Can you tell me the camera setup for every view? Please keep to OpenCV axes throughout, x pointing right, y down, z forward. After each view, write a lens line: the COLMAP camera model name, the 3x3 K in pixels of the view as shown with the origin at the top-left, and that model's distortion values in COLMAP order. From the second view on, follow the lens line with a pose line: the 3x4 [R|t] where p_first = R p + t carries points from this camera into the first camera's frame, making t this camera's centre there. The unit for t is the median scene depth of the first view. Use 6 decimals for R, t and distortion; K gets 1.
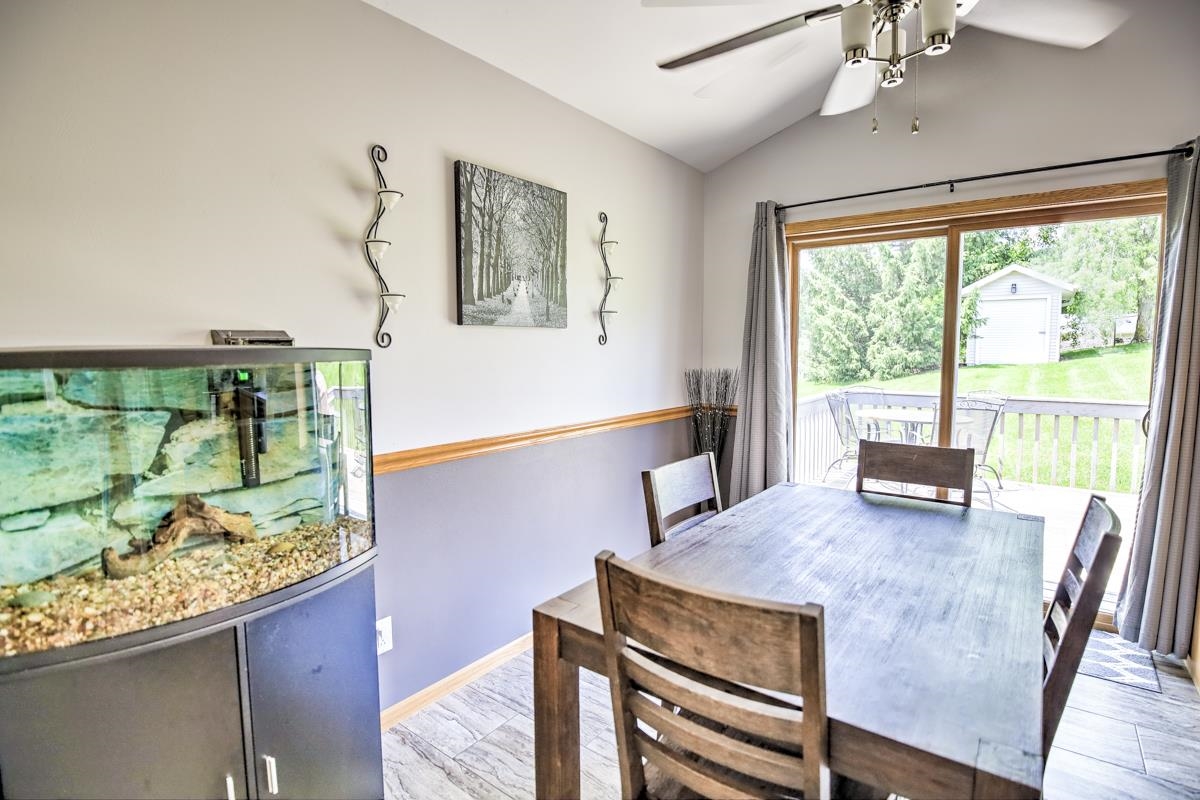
lens RADIAL K [[586.6, 0, 607.0], [0, 586.6, 394.5], [0, 0, 1]] dist [-0.026146, -0.002771]
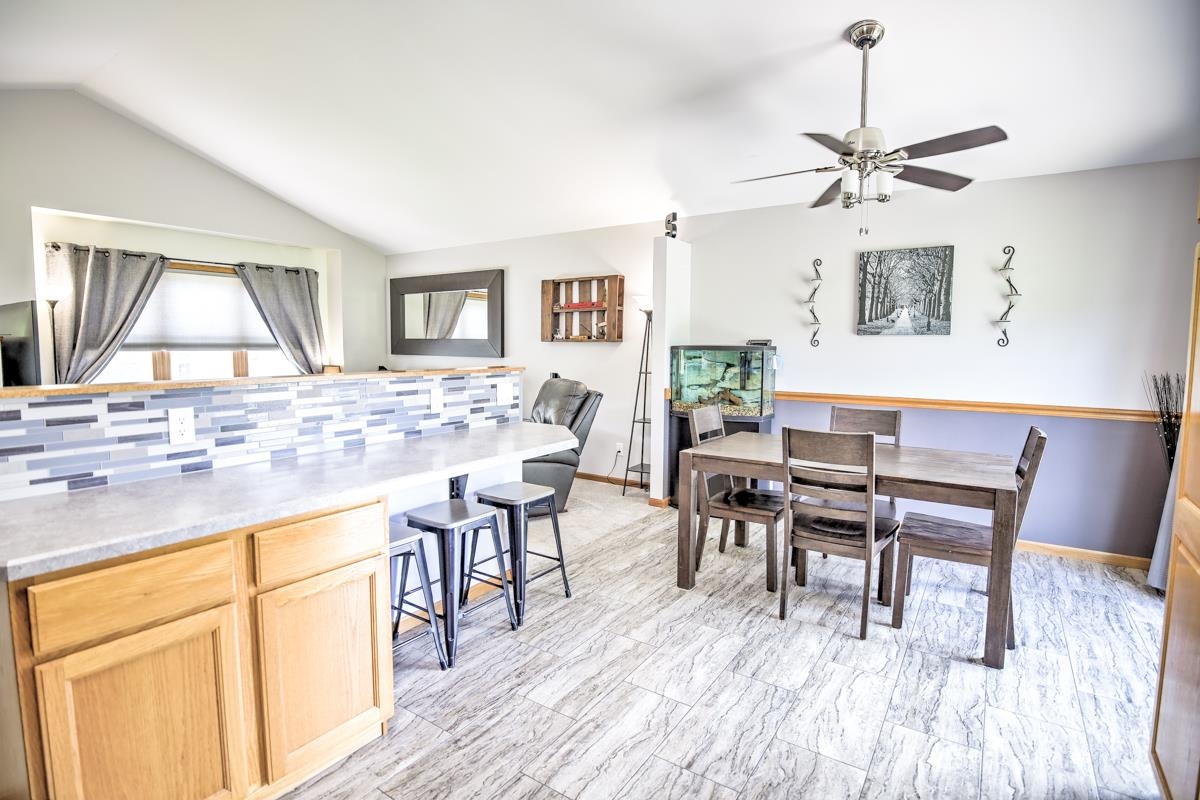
lens RADIAL K [[586.6, 0, 604.6], [0, 586.6, 393.0], [0, 0, 1]] dist [-0.026146, -0.002771]
pose [[0.046040, 0.086377, -0.995198, 1.620474], [-0.084841, 0.992993, 0.082261, -0.013717], [0.995330, 0.080646, 0.053045, 0.058407]]
